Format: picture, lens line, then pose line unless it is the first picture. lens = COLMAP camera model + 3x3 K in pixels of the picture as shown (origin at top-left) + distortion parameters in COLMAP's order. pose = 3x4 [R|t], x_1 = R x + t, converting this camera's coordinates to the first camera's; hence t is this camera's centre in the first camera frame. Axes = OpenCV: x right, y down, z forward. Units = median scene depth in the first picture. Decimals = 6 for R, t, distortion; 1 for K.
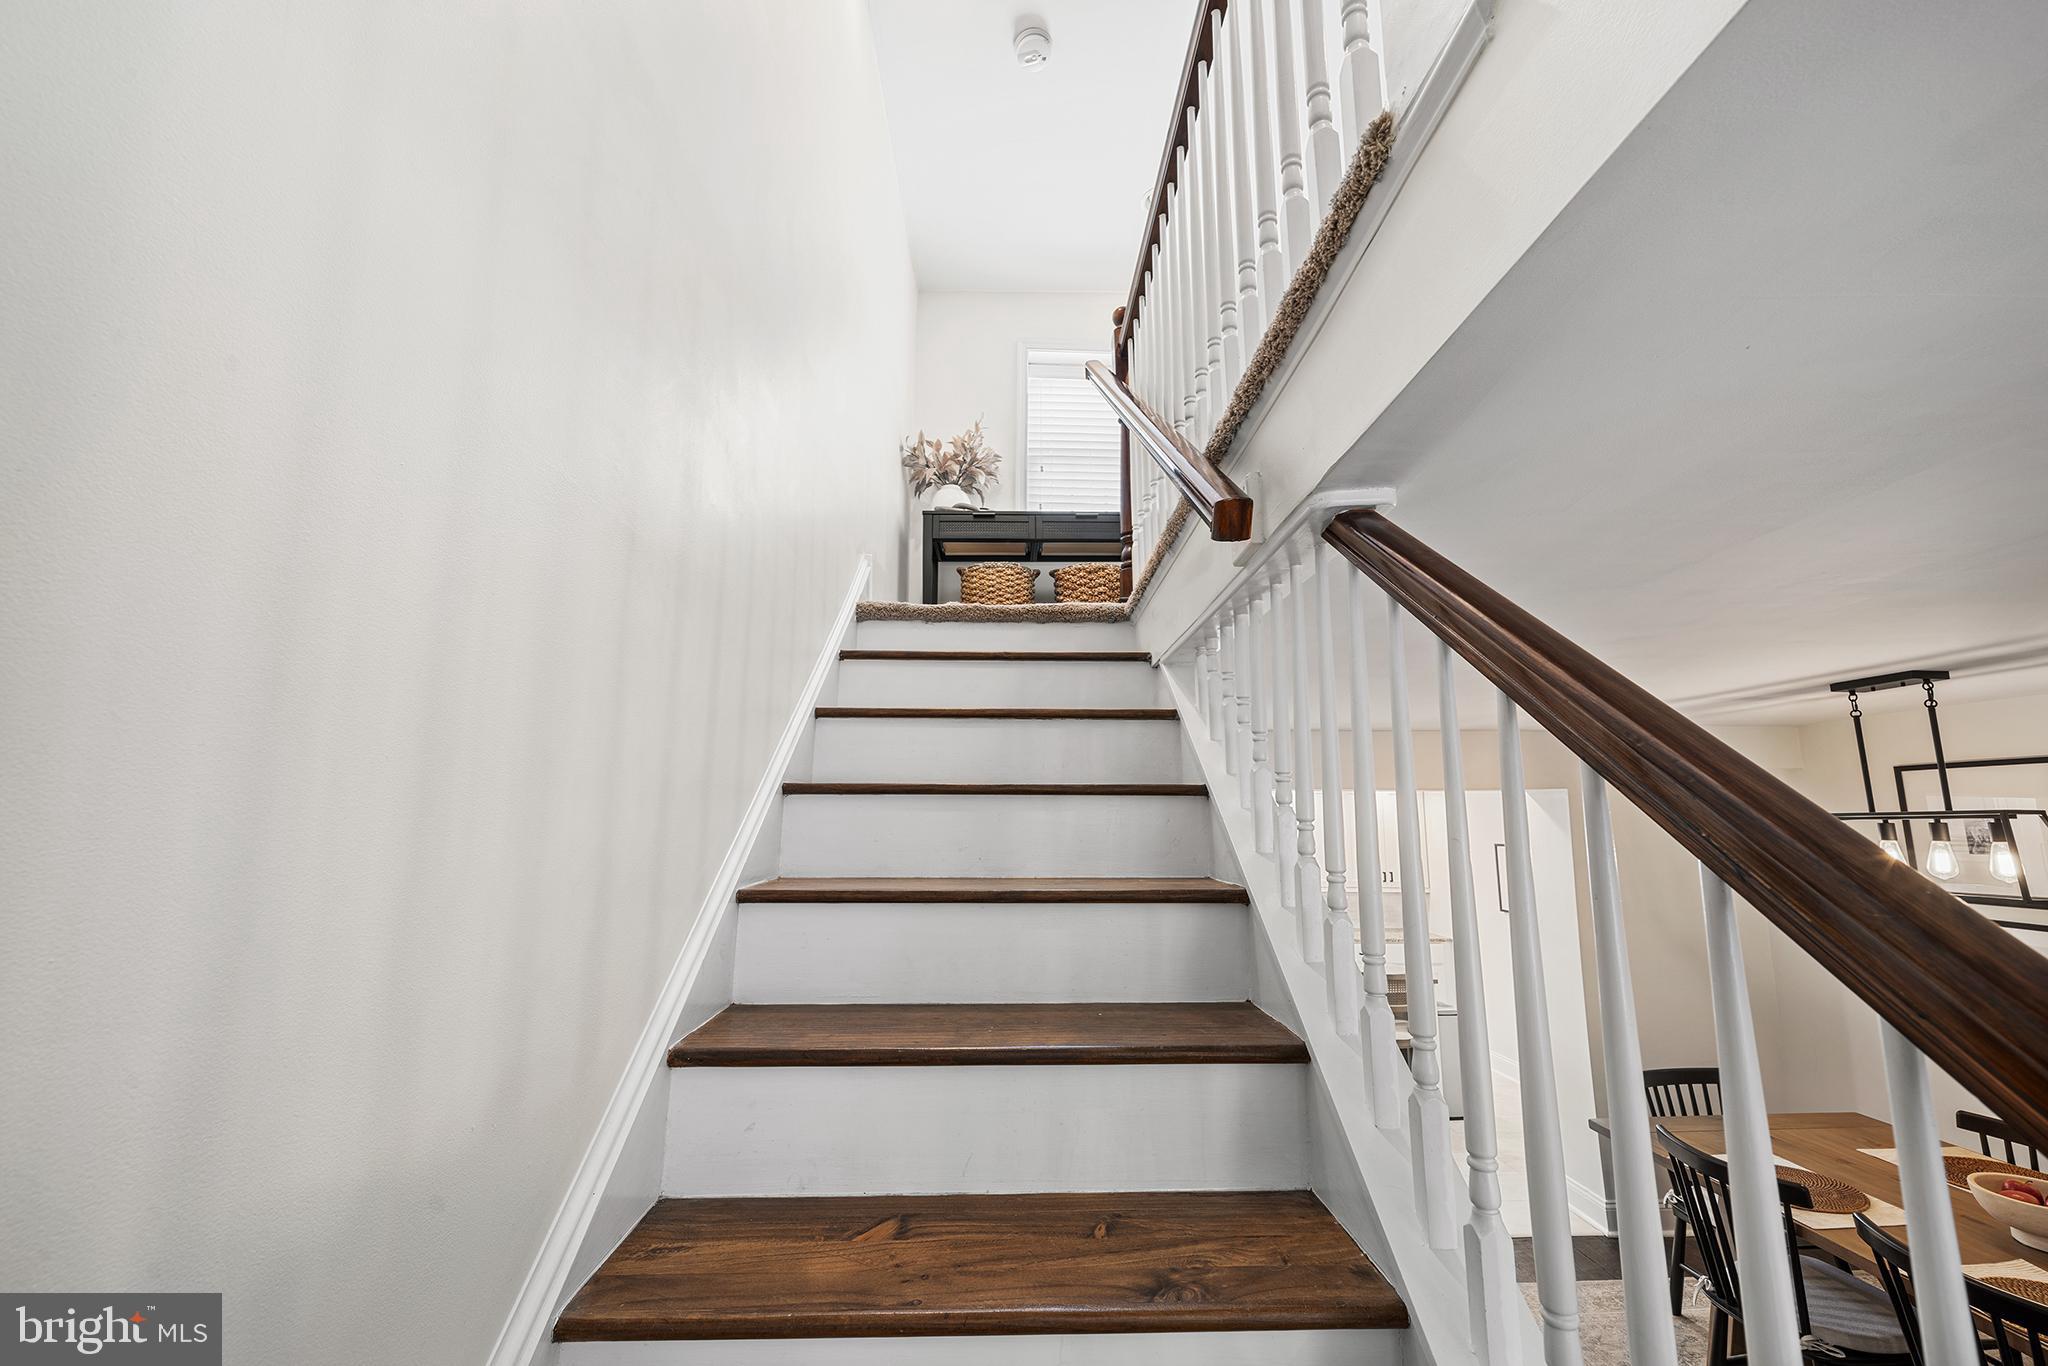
lens RADIAL K [[834.1, 0, 1018.7], [0, 834.1, 680.2], [0, 0, 1]] dist [0.001689, -0.000204]
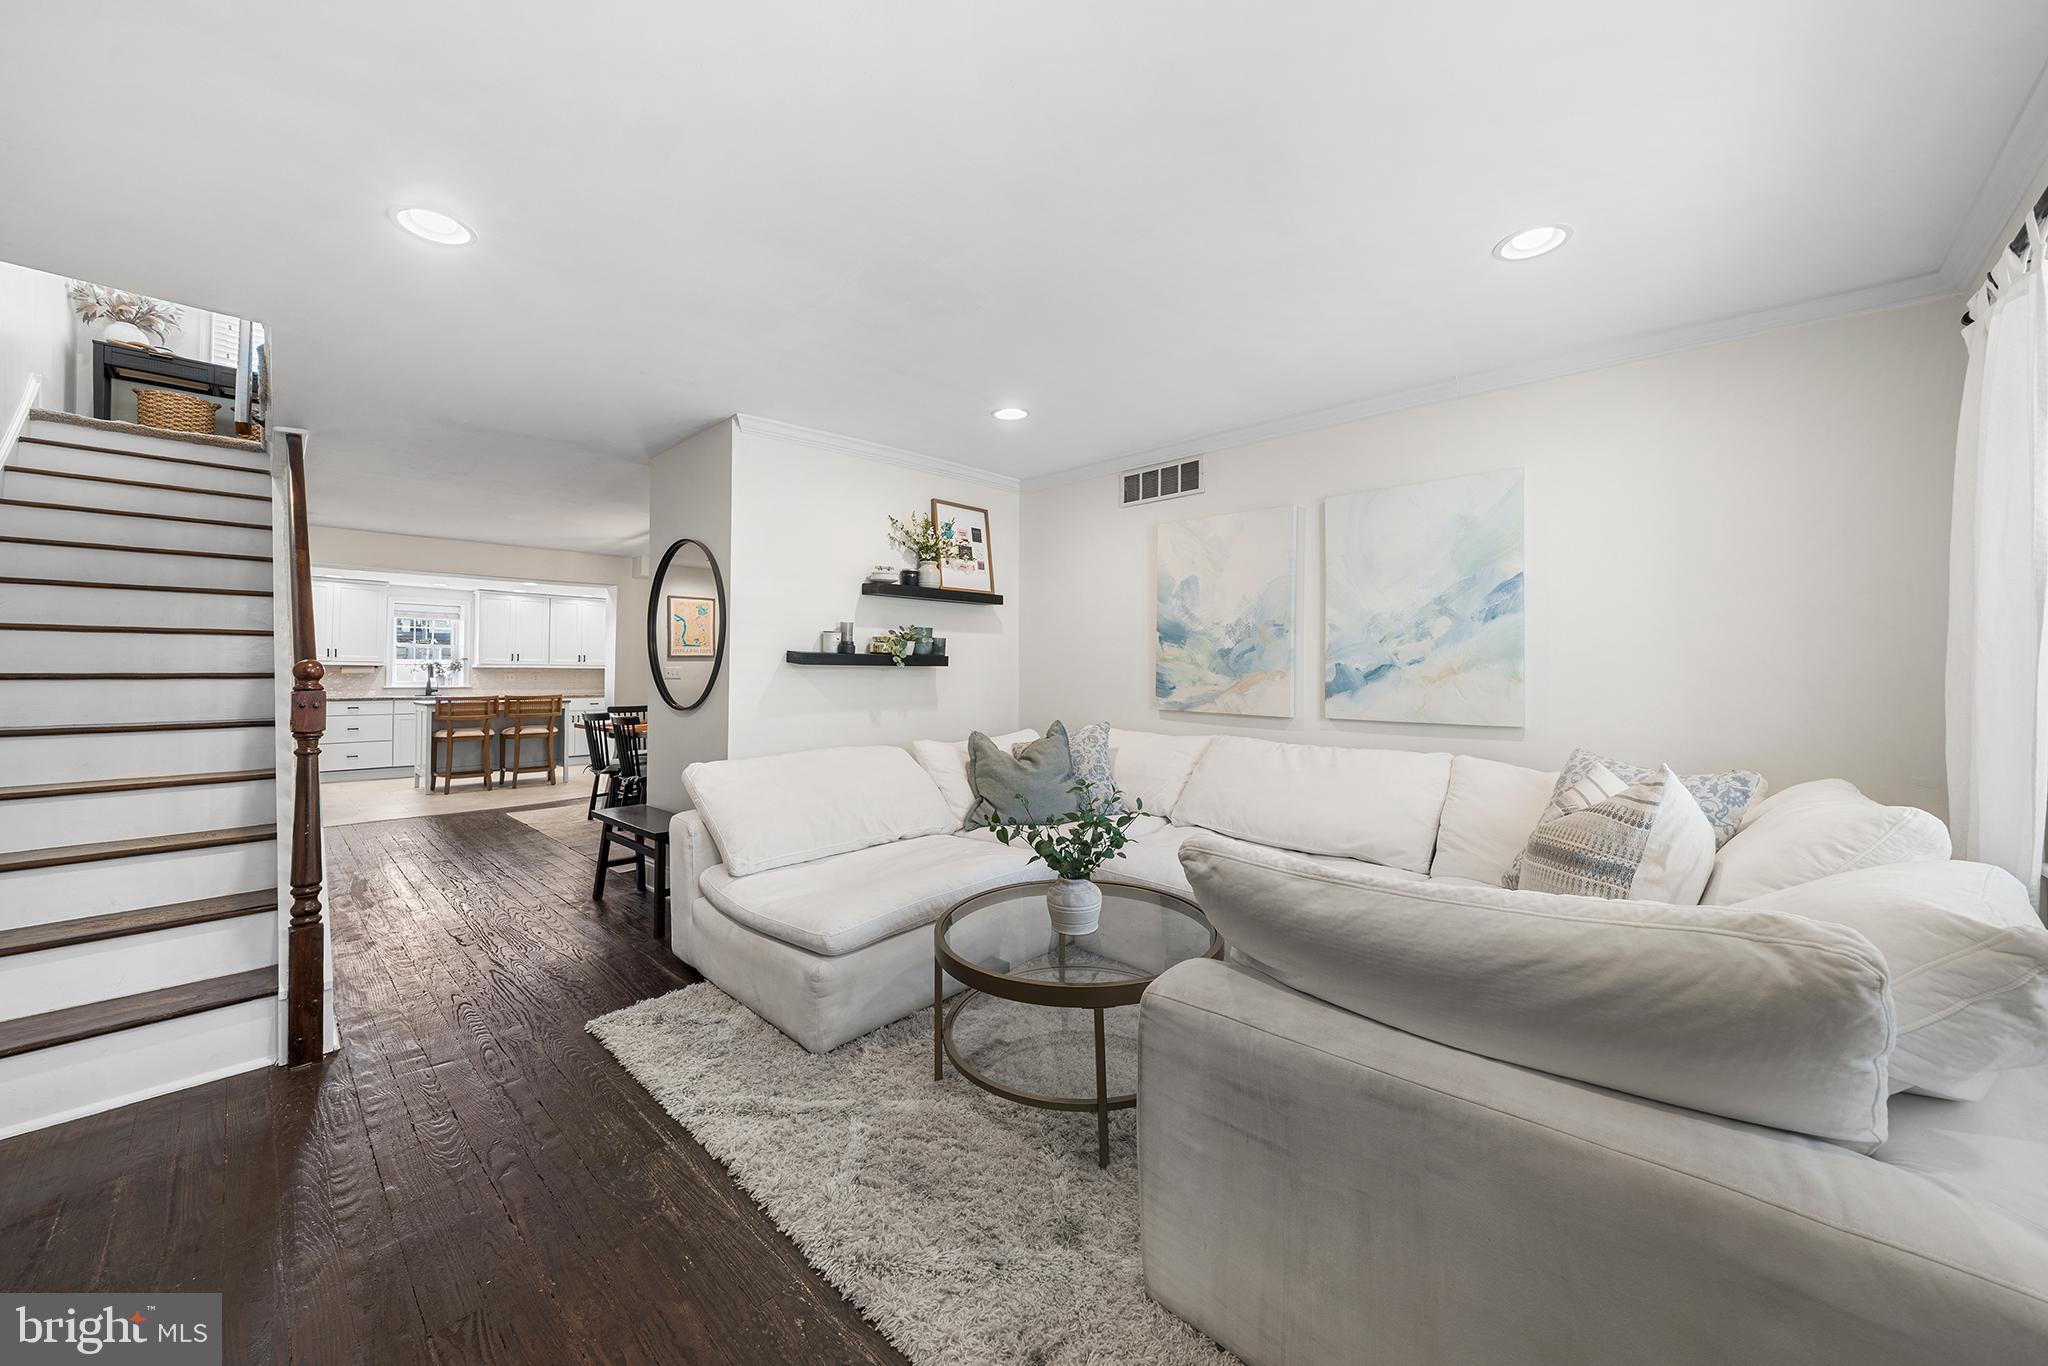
lens RADIAL K [[747.4, 0, 1027.0], [0, 747.4, 662.0], [0, 0, 1]] dist [-0.002471, -0.000235]
pose [[0.709022, 0.007025, 0.705151, 0.112571], [-0.112640, 0.988240, 0.103414, 0.019358], [-0.696132, -0.152751, 0.701475, -0.979323]]
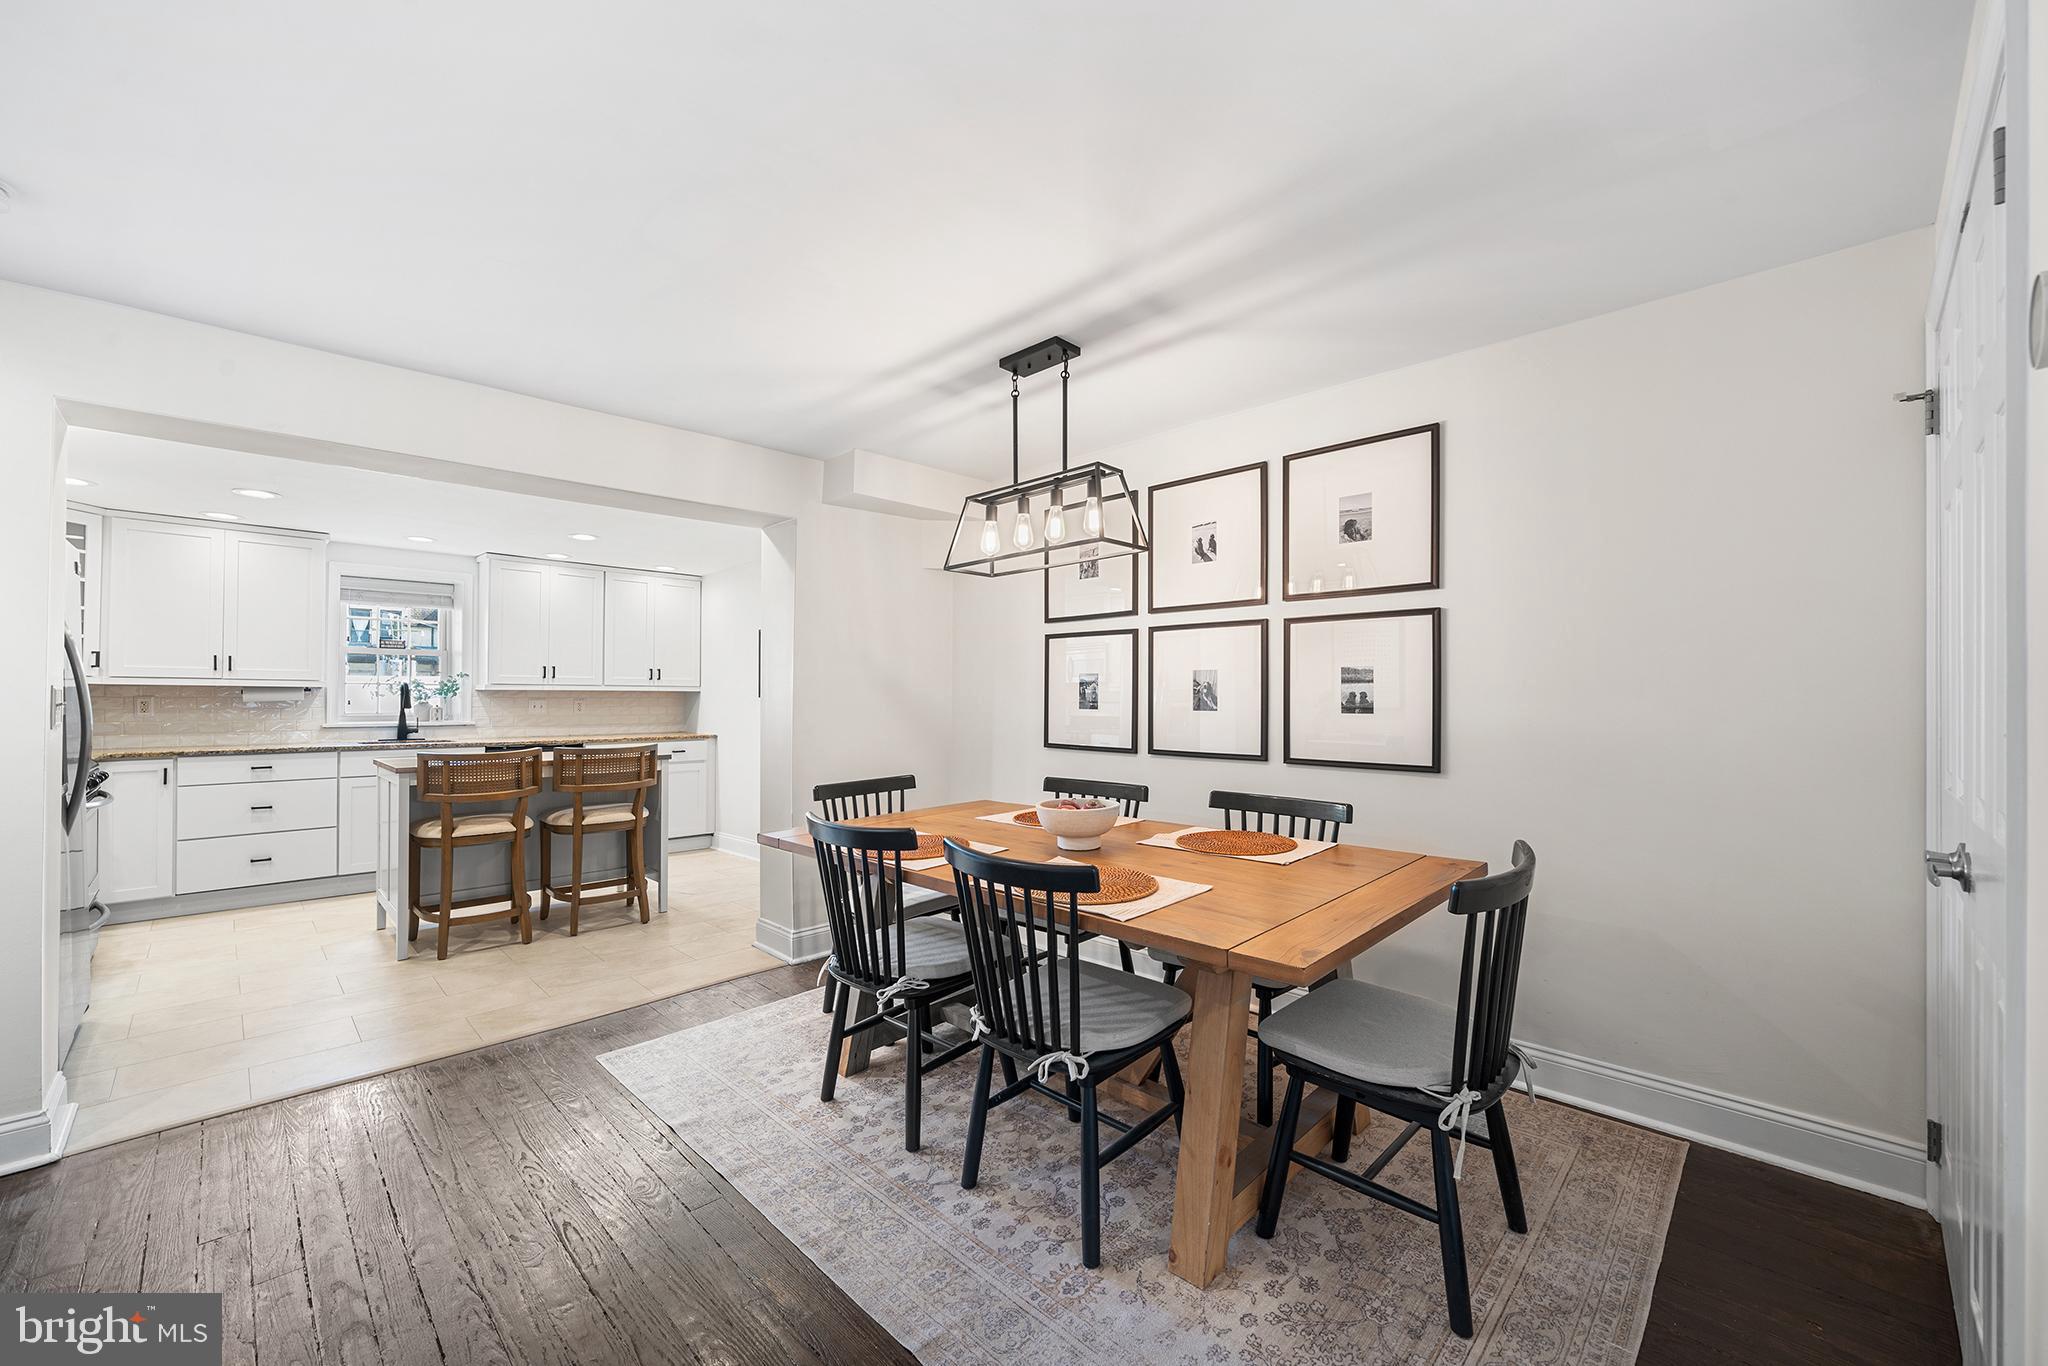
lens RADIAL K [[818.9, 0, 1022.6], [0, 818.9, 692.3], [0, 0, 1]] dist [-0.000168, 0.000034]
pose [[0.727782, -0.003416, 0.685800, 0.236031], [-0.109306, 0.986627, 0.120912, 0.195564], [-0.677042, -0.162959, 0.717676, 0.163142]]
